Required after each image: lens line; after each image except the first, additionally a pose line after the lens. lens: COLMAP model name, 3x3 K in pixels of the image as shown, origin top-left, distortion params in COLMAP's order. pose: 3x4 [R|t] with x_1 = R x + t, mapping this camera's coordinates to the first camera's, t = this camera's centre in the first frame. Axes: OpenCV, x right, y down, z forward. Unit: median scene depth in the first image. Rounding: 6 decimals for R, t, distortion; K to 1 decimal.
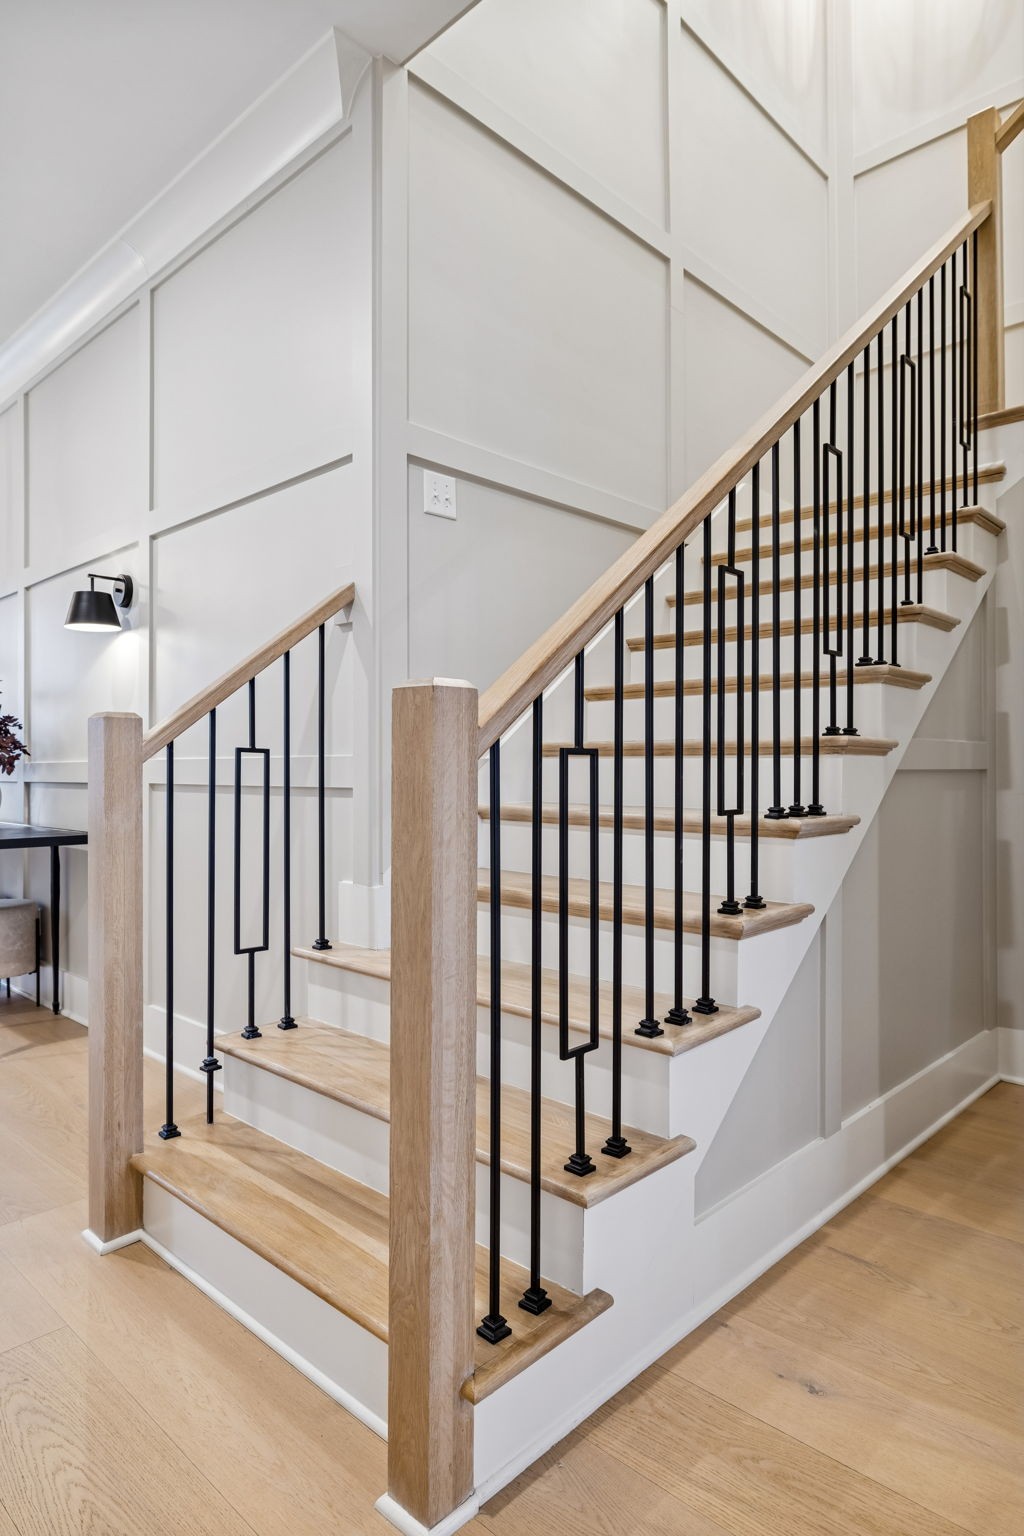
lens RADIAL K [[899.1, 0, 501.9], [0, 899.1, 769.4], [0, 0, 1]] dist [-0.001960, -0.001578]
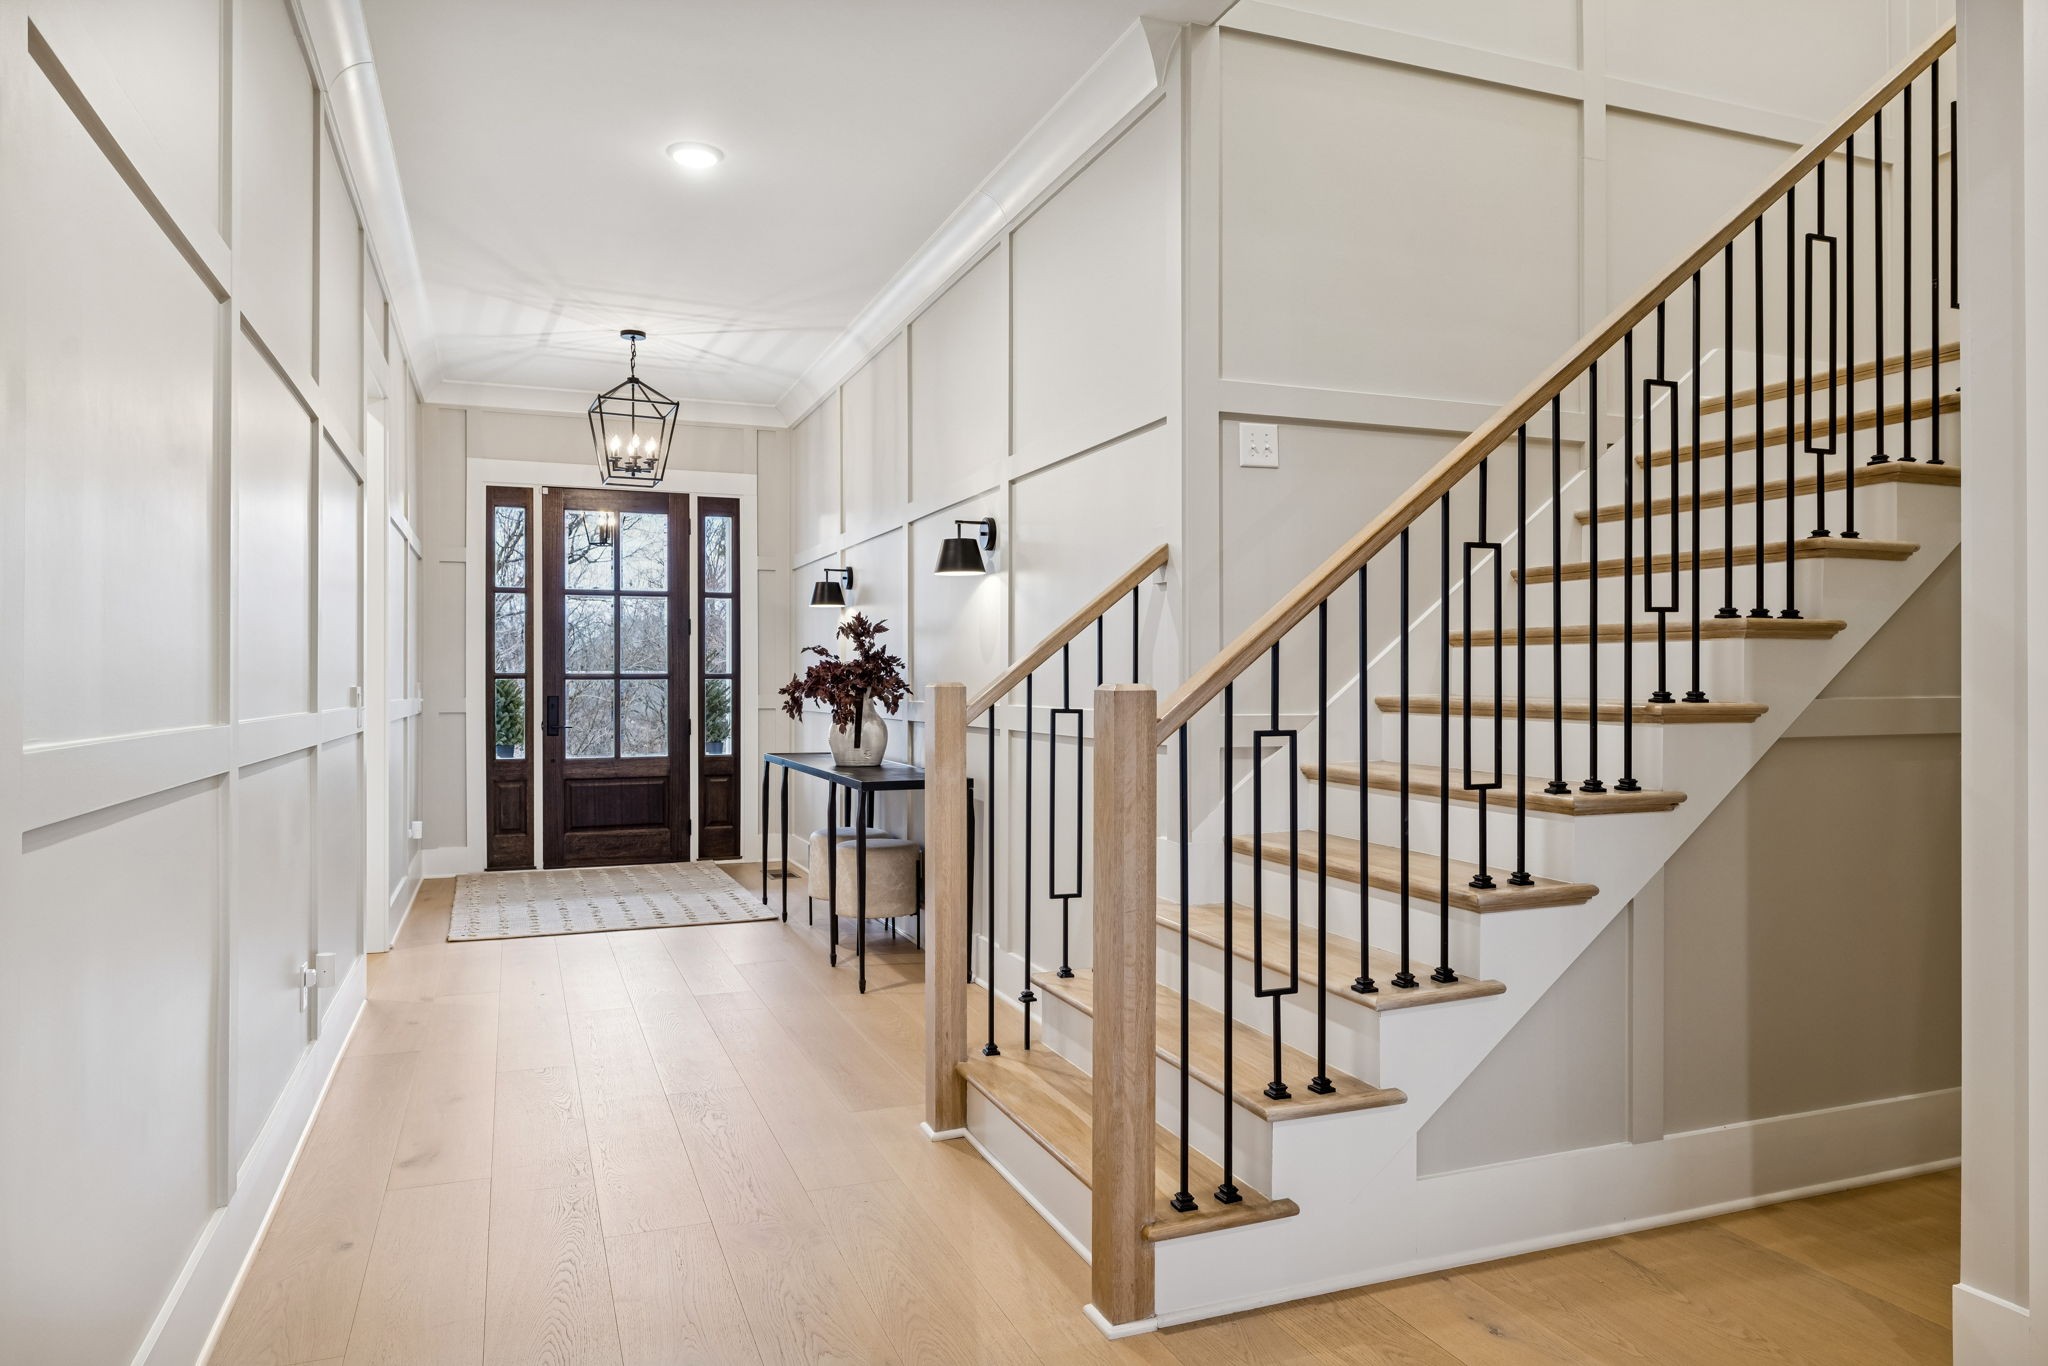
lens RADIAL K [[1299.6, 0, 1028.9], [0, 1299.6, 682.0], [0, 0, 1]] dist [-0.004083, 0.000364]
pose [[0.909256, 0.001619, -0.416234, 0.343206], [-0.000334, 0.999995, 0.003160, -0.063117], [0.416237, -0.002735, 0.909252, -0.451815]]
